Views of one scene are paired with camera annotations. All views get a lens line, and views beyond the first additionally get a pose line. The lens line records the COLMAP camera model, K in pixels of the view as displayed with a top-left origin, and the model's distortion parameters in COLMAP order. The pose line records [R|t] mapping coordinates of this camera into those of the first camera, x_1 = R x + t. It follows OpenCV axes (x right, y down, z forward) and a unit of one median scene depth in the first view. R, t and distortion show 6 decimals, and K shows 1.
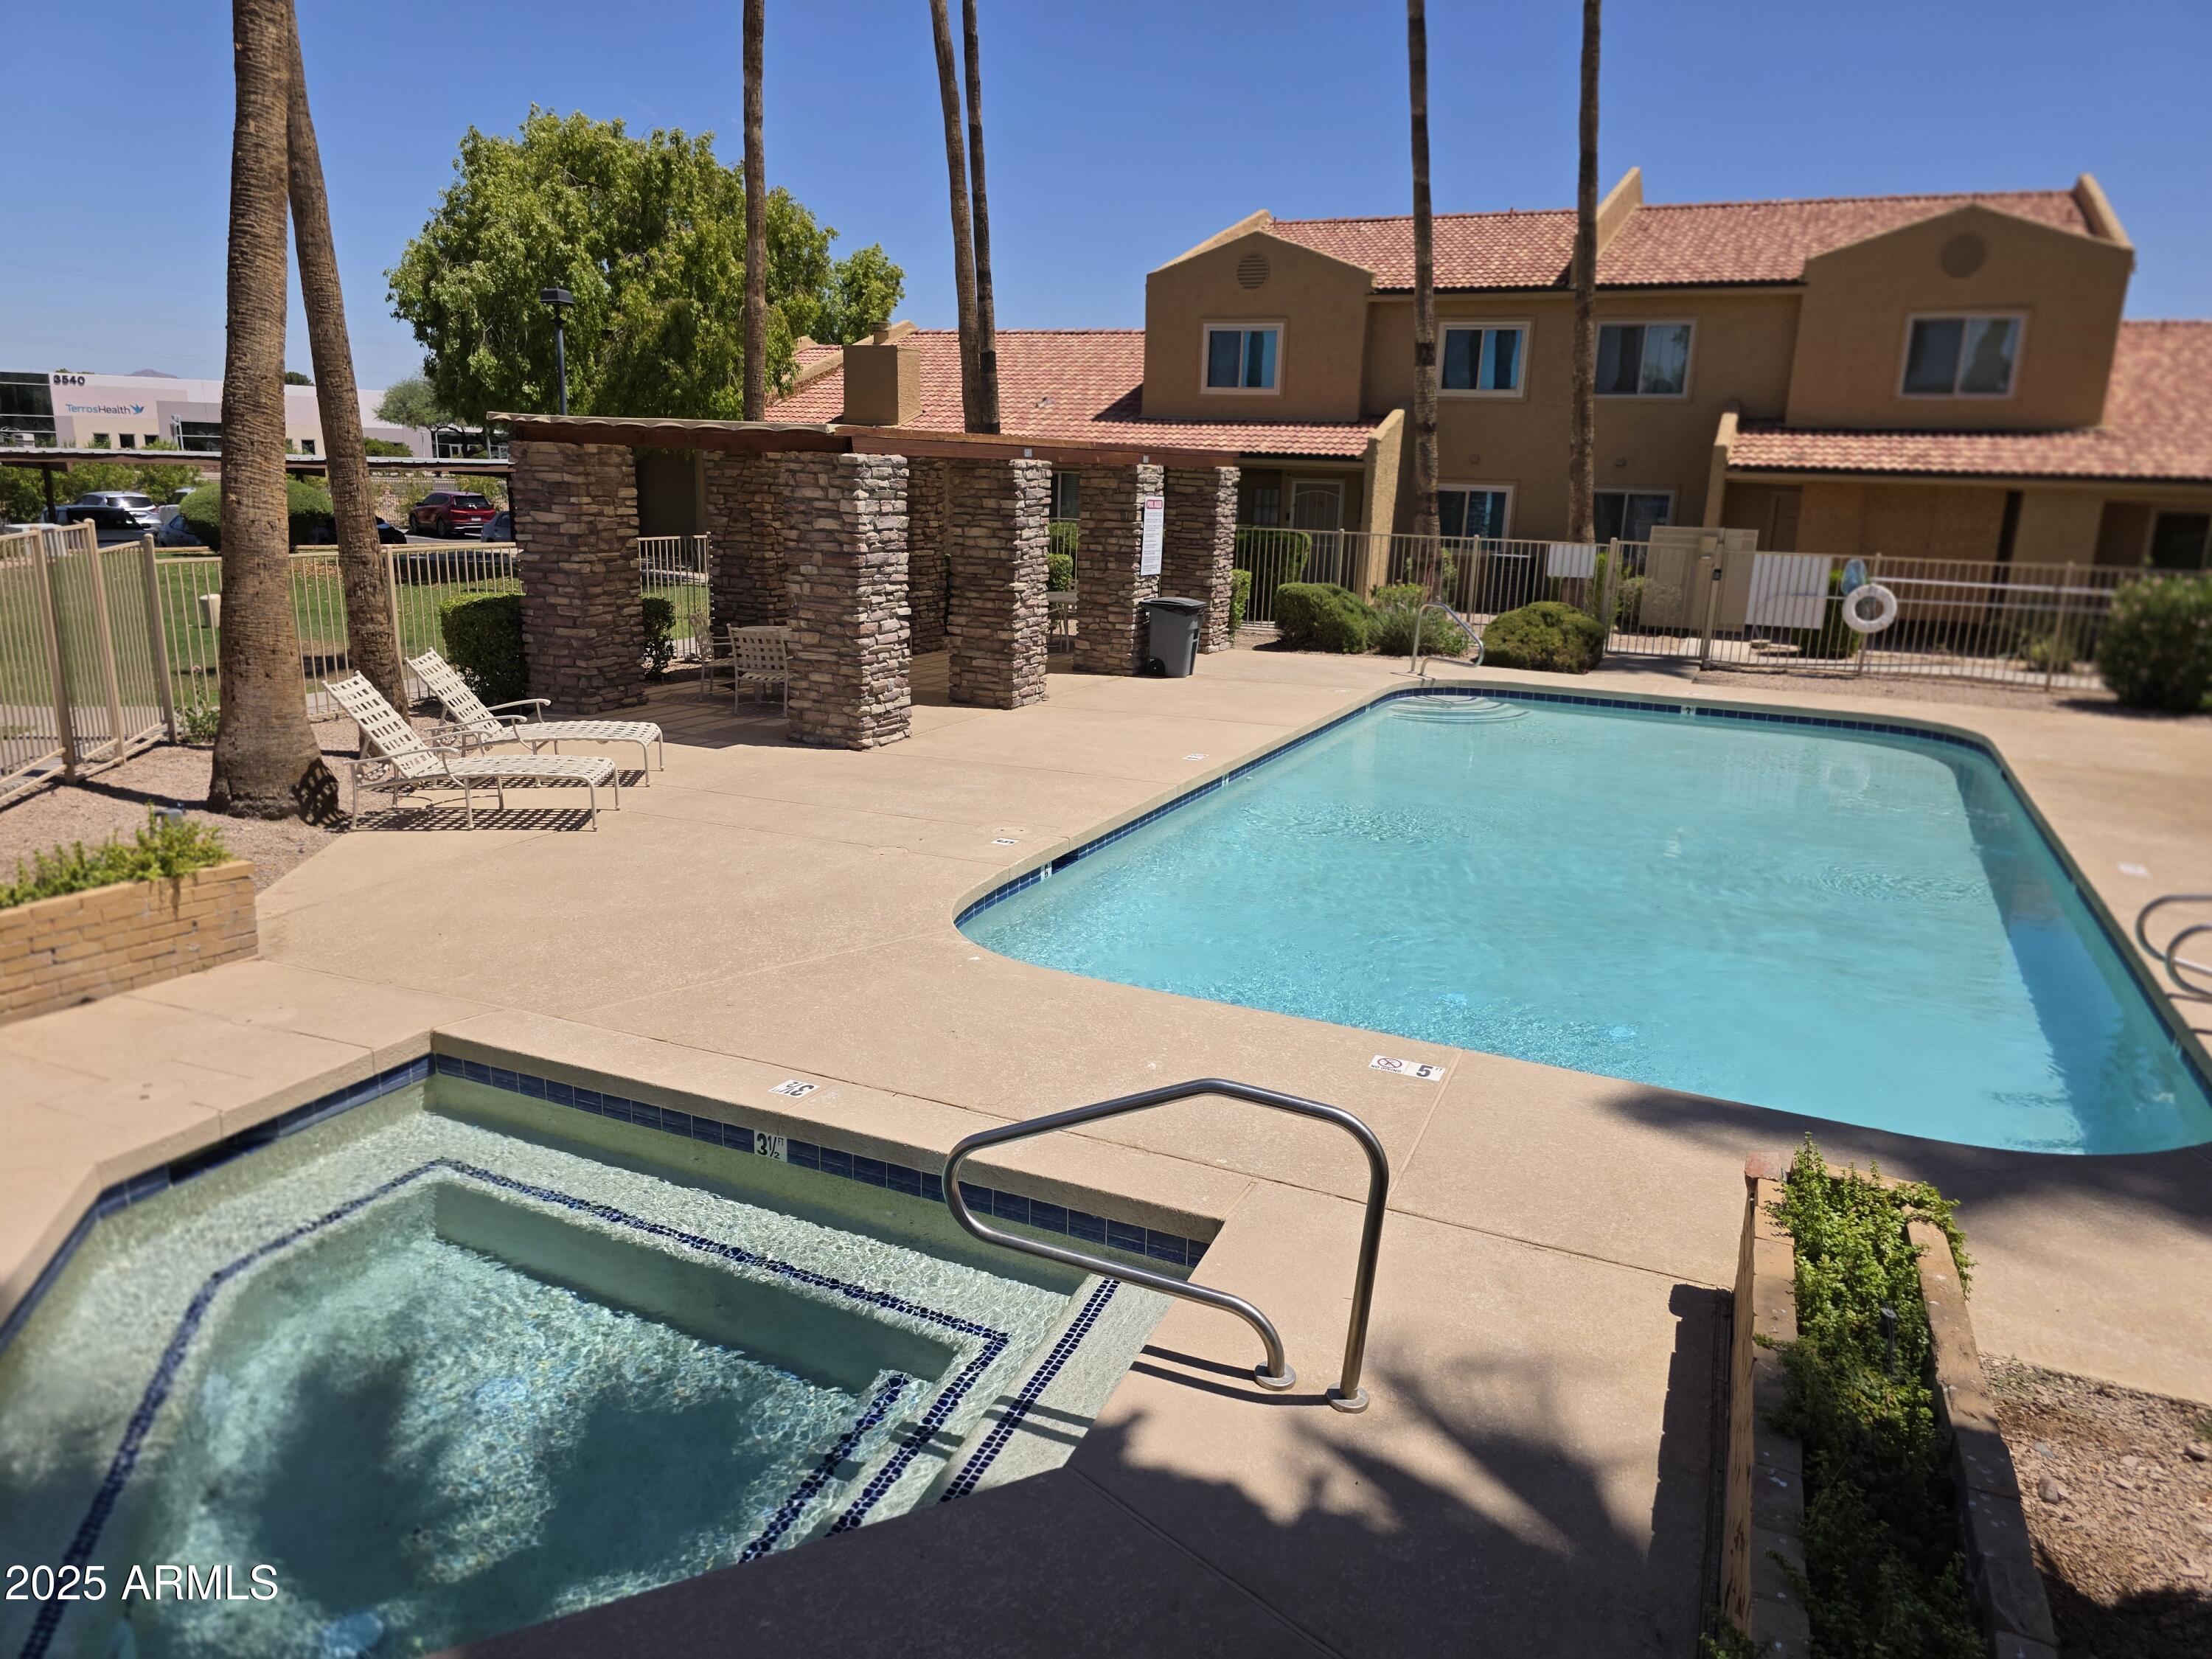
lens RADIAL K [[1477.0, 0, 1102.1], [0, 1477.0, 824.2], [0, 0, 1]] dist [0.060164, -0.061441]
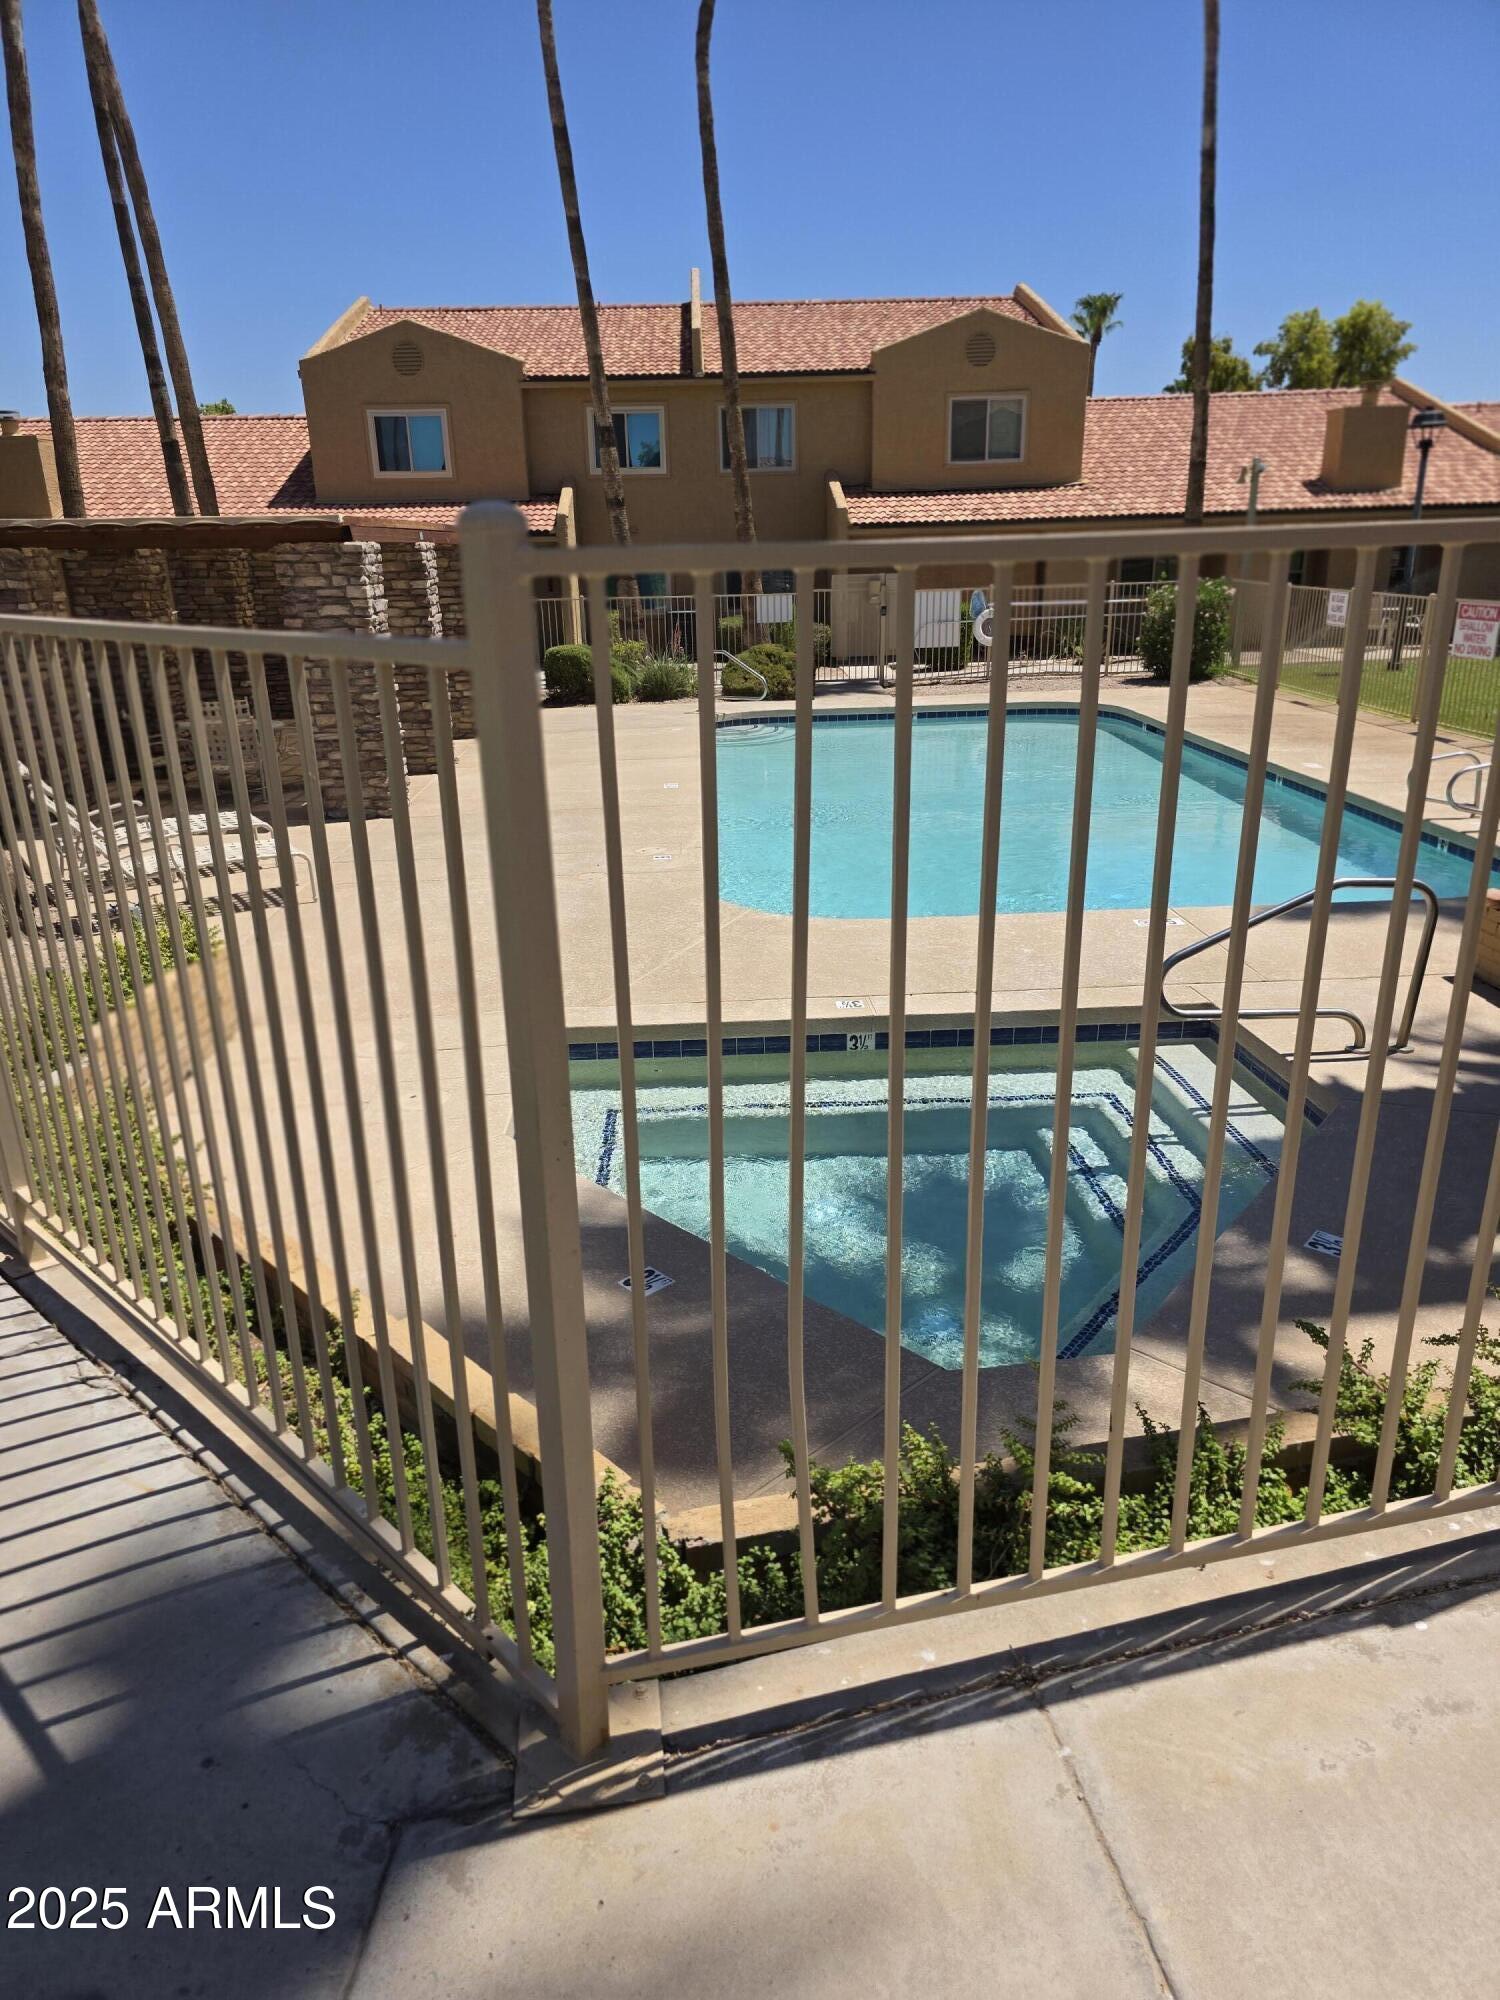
lens RADIAL K [[1354.4, 0, 751.5], [0, 1354.4, 1003.5], [0, 0, 1]] dist [0.075585, -0.064335]
pose [[0.891595, -0.194842, 0.408772, -0.209969], [0.158720, 0.979896, 0.120877, 0.003545], [-0.424106, -0.042893, 0.904596, -0.025431]]
